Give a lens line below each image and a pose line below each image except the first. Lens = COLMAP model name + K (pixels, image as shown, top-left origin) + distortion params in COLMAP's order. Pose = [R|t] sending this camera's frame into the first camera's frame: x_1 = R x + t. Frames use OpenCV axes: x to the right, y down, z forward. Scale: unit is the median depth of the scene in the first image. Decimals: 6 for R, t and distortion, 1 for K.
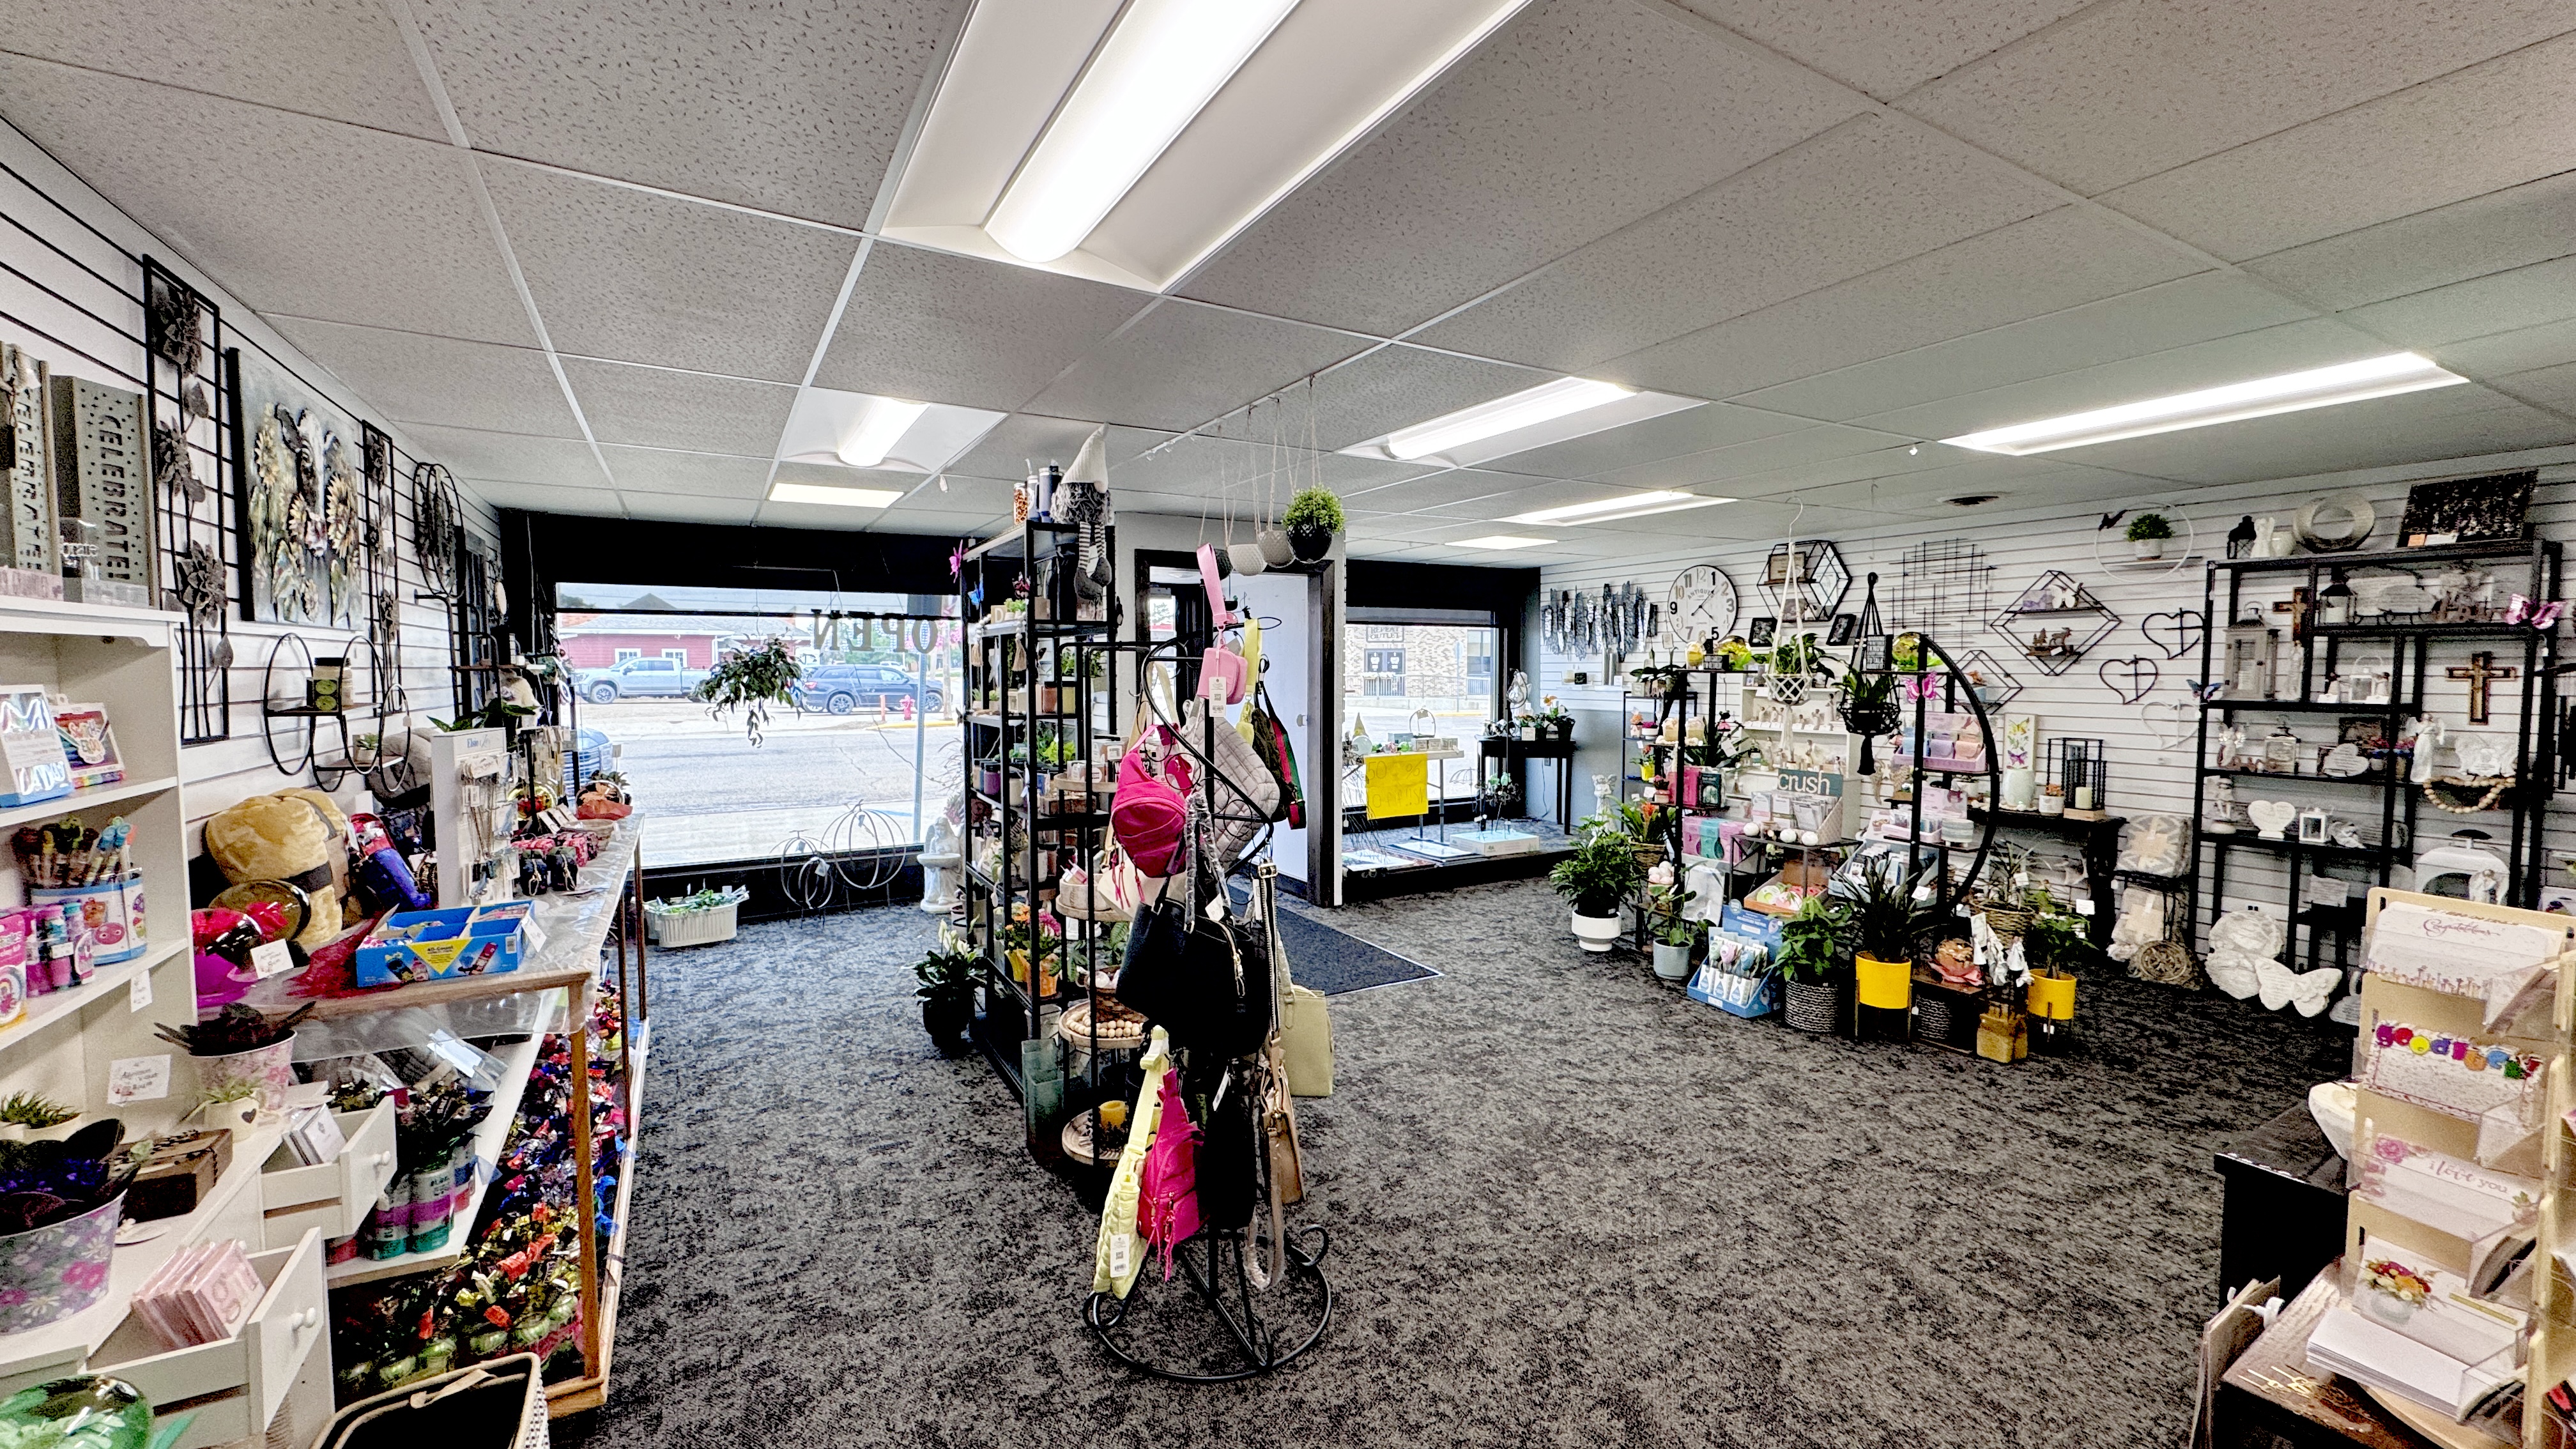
lens RADIAL K [[1023.2, 0, 1284.0], [0, 1023.2, 723.5], [0, 0, 1]] dist [-0.002425, 0.000048]
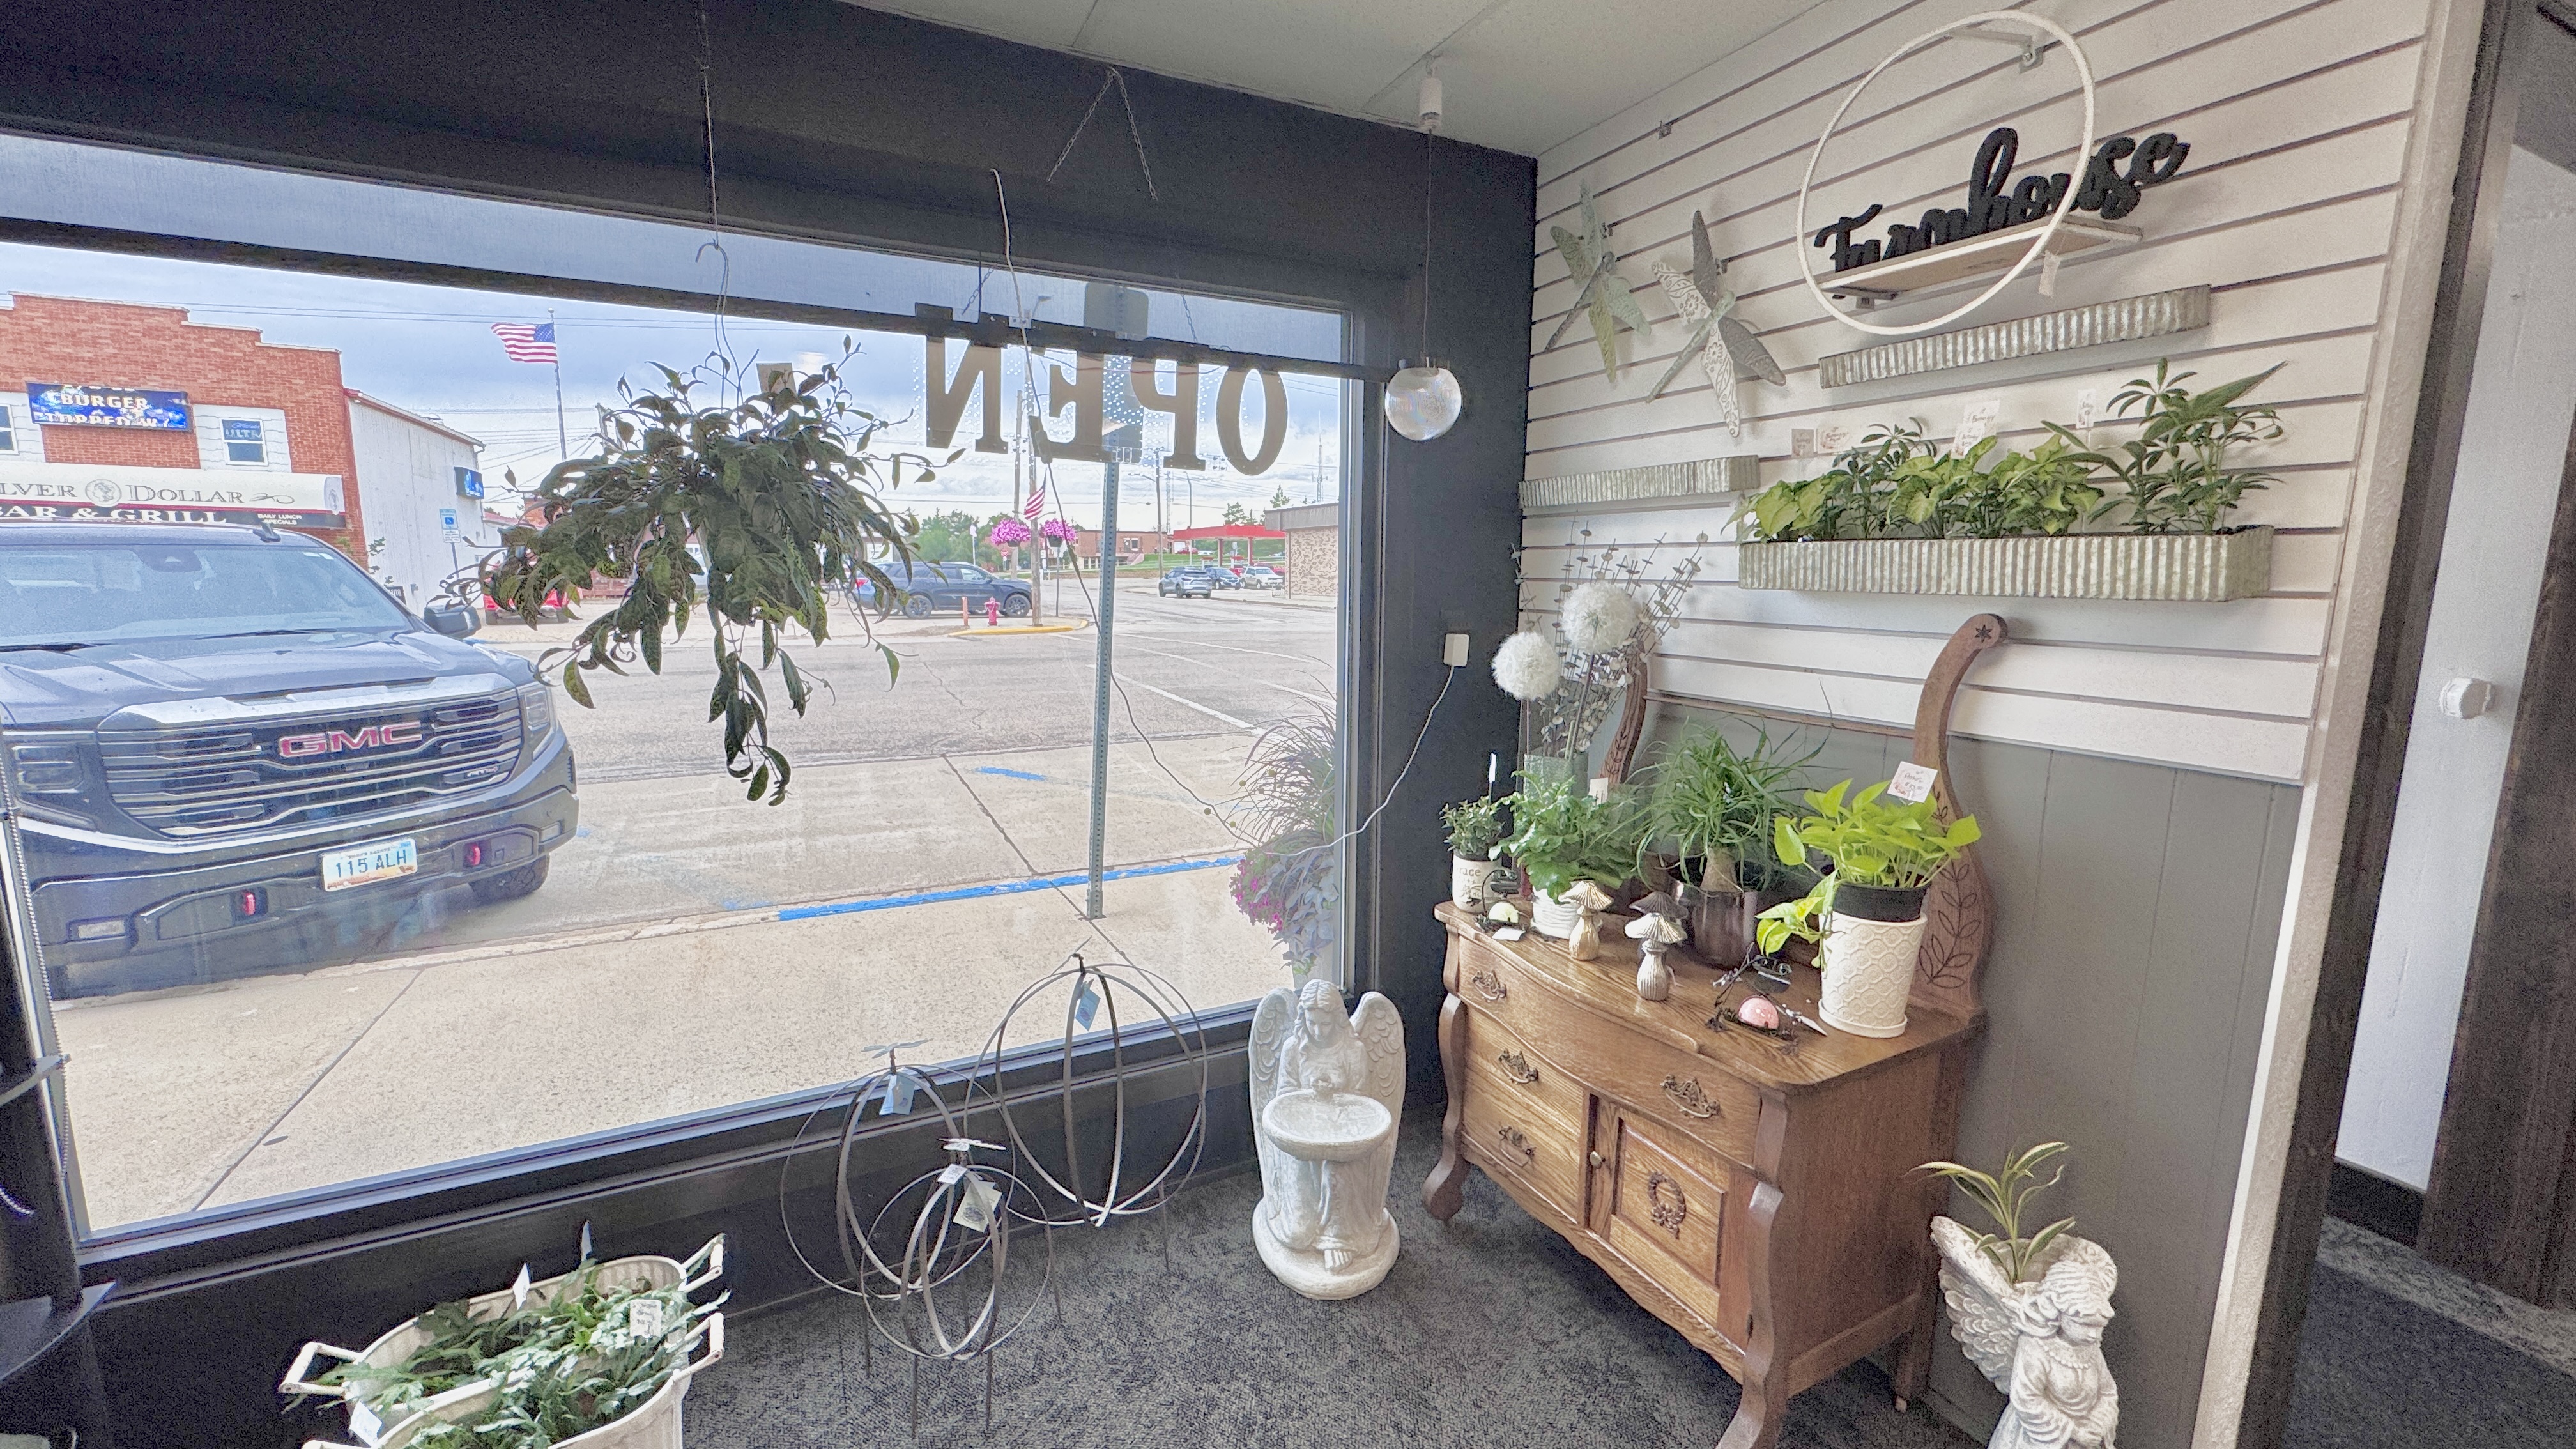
lens RADIAL K [[1023.2, 0, 1284.0], [0, 1023.2, 723.5], [0, 0, 1]] dist [-0.002425, 0.000048]
pose [[0.998151, 0.017004, -0.058355, -0.557940], [-0.011519, 0.995592, 0.093078, -0.034786], [0.059680, -0.092233, 0.993947, 1.162376]]
